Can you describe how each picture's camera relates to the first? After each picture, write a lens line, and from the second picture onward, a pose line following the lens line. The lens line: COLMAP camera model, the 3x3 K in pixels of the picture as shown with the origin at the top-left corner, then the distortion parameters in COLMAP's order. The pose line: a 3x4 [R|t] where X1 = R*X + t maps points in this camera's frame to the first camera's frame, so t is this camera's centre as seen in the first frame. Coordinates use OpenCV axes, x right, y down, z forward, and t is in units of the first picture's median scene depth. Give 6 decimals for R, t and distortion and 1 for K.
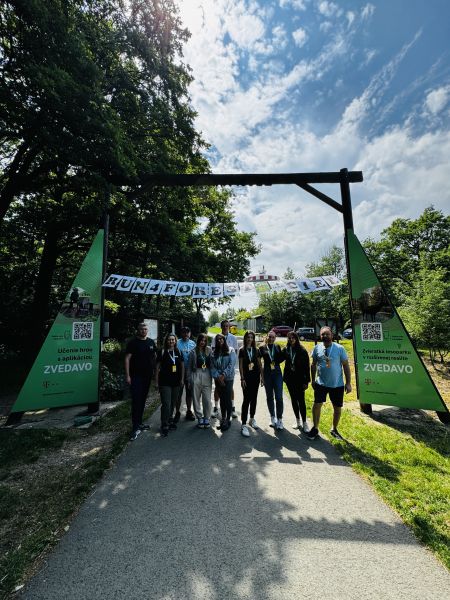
lens RADIAL K [[239.3, 0, 225.0], [0, 239.3, 300.0], [0, 0, 1]] dist [-0.000251, 0.000136]
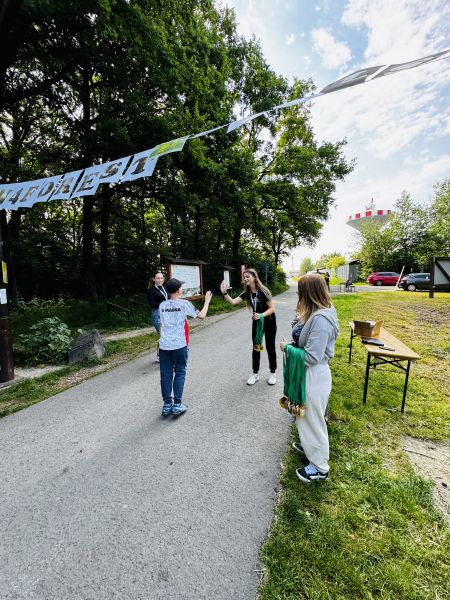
lens RADIAL K [[239.3, 0, 225.0], [0, 239.3, 300.0], [0, 0, 1]] dist [-0.000251, 0.000136]
pose [[0.926285, 0.021206, -0.376227, 0.214456], [0.057373, 0.978838, 0.196427, 0.062861], [0.372431, -0.203533, 0.905466, 0.364928]]
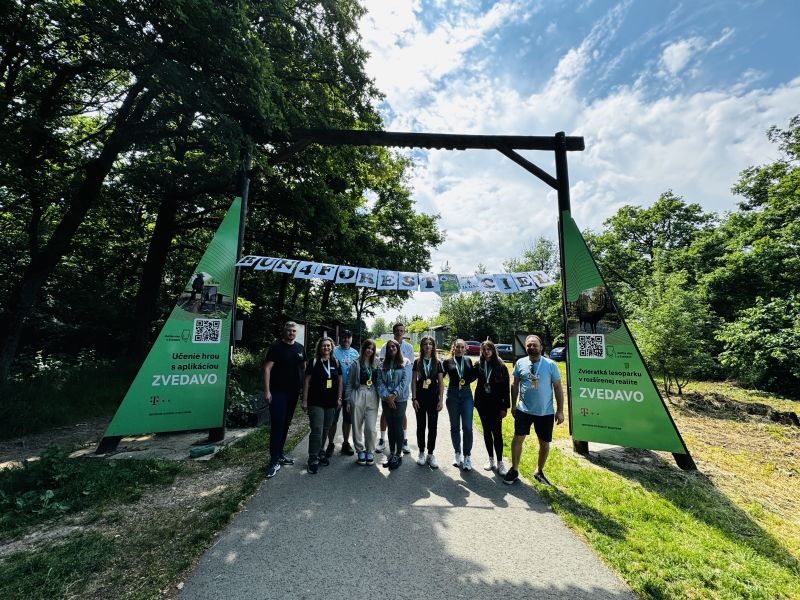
lens RADIAL K [[319.1, 0, 399.4], [0, 319.1, 298.5], [0, 0, 1]] dist [-0.000251, 0.000136]
pose [[0.999119, 0.039256, 0.014807, -0.008627], [-0.038966, 0.999051, -0.019441, 0.014687], [-0.015556, 0.018846, 0.999701, -0.002942]]
